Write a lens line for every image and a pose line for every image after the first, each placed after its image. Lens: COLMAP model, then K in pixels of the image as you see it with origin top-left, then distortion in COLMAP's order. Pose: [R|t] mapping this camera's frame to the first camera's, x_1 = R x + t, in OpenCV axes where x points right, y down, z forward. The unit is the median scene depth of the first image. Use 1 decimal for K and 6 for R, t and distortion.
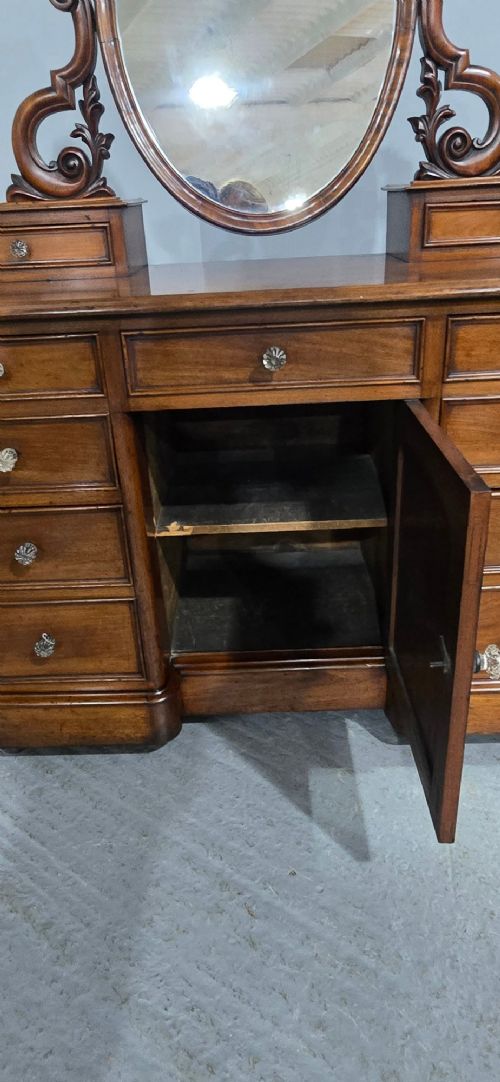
lens RADIAL K [[681.0, 0, 246.5], [0, 681.0, 533.0], [0, 0, 1]] dist [-0.008194, 0.002133]
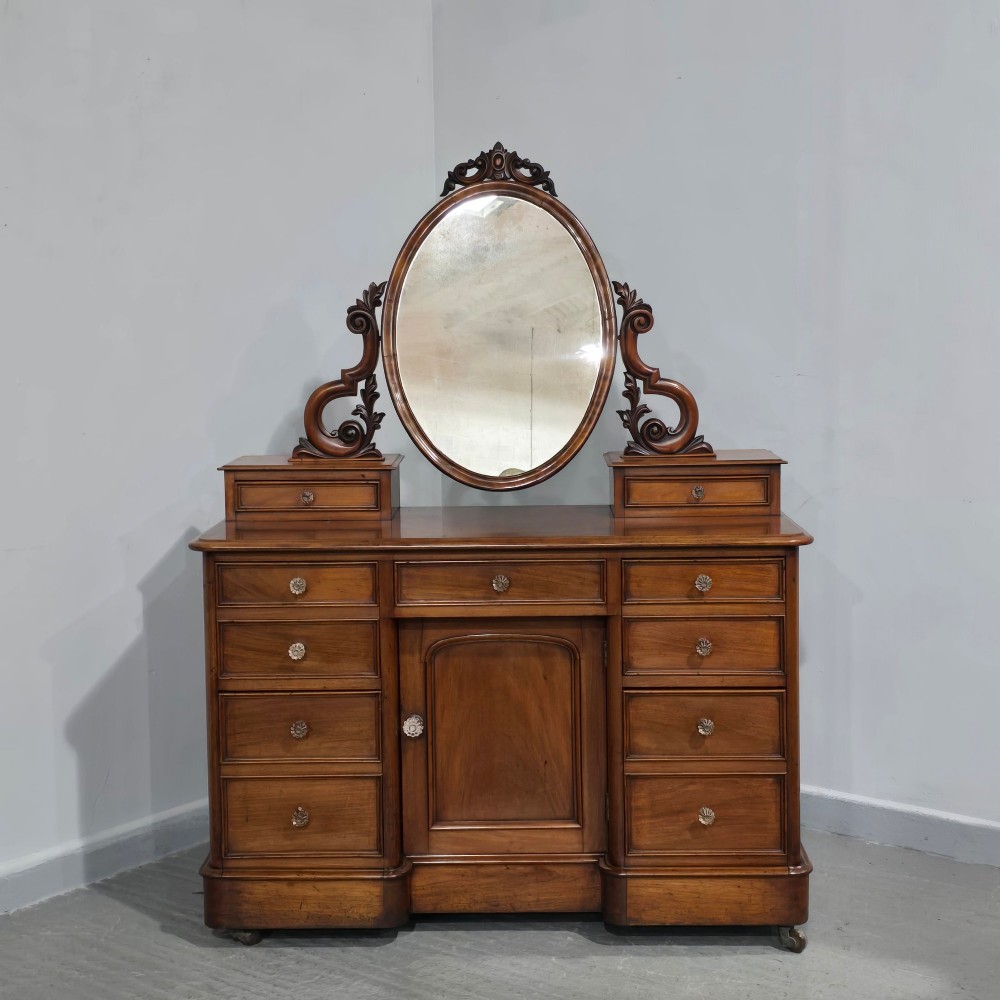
lens RADIAL K [[1533.1, 0, 508.1], [0, 1533.1, 524.7], [0, 0, 1]] dist [0.127081, 0.000000]
pose [[0.999339, 0.036342, 0.001150, 0.039532], [-0.034051, 0.946485, -0.320947, 0.541825], [-0.012752, 0.320696, 0.947096, -1.713075]]
